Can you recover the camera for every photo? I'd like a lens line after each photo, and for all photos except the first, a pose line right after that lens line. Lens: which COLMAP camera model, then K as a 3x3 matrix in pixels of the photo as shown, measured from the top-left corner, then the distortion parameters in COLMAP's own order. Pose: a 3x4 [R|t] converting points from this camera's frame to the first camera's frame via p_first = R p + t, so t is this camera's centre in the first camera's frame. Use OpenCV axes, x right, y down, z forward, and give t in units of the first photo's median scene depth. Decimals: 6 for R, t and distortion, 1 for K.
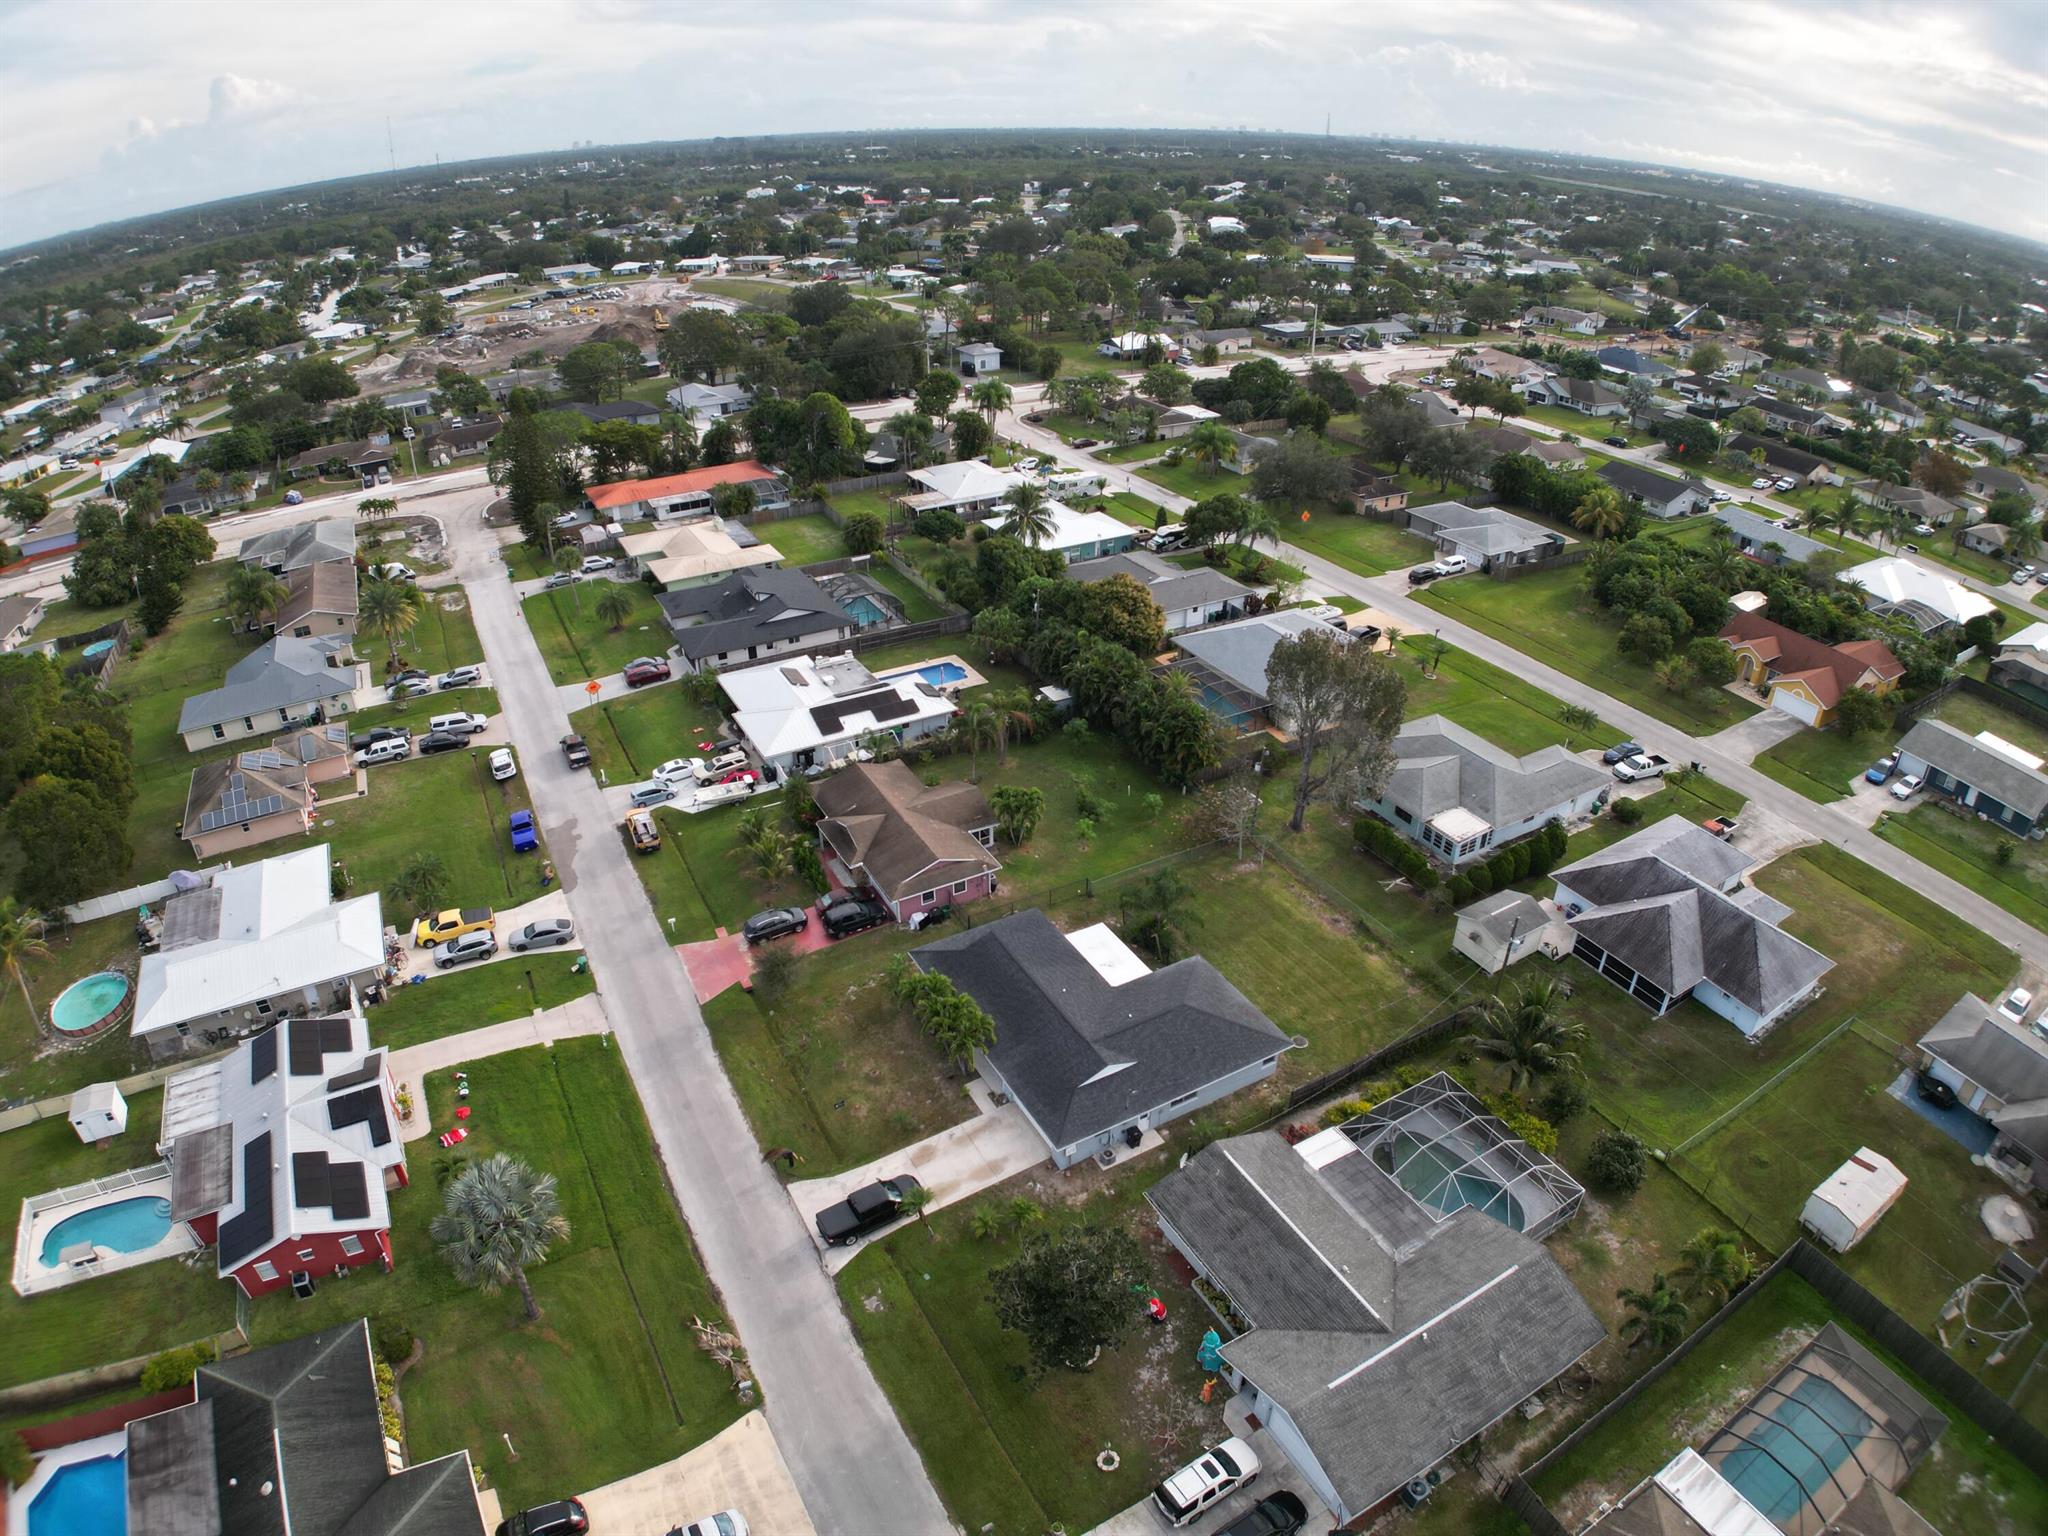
lens RADIAL K [[1202.9, 0, 1032.0], [0, 1202.9, 765.2], [0, 0, 1]] dist [-0.191876, 0.027525]
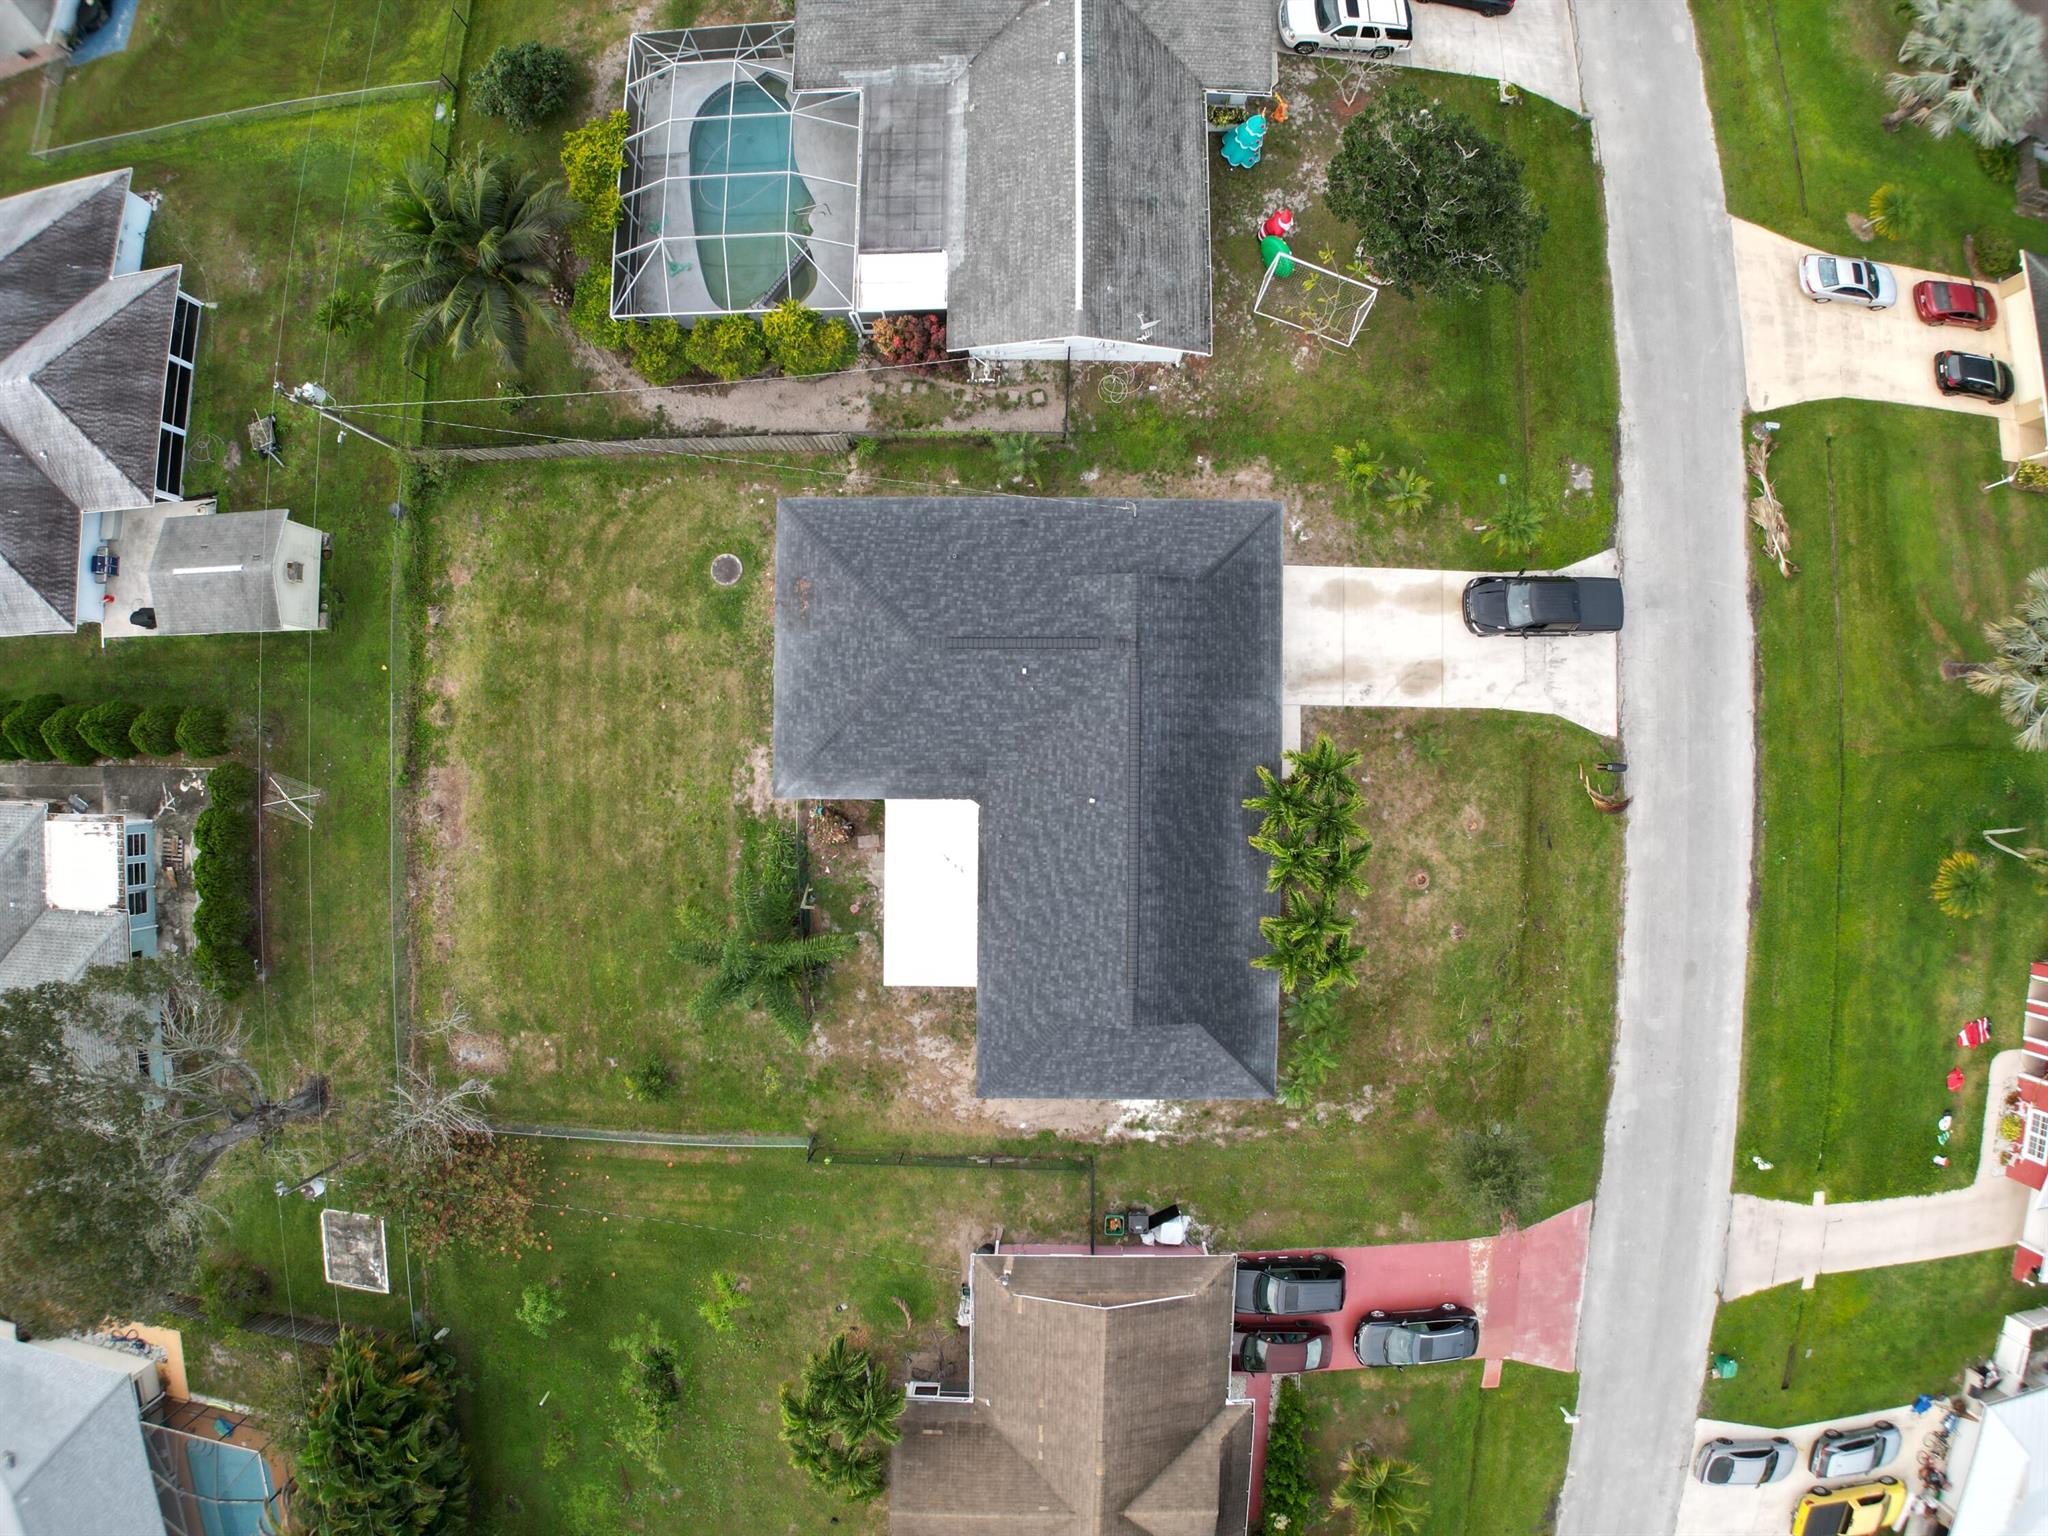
lens RADIAL K [[1234.6, 0, 1031.7], [0, 1234.6, 763.2], [0, 0, 1]] dist [-0.202370, 0.028869]
pose [[-0.867710, -0.497062, 0.003000, 0.057077], [0.250122, -0.431401, 0.866794, -0.268233], [-0.429557, 0.752876, 0.498658, 0.747321]]
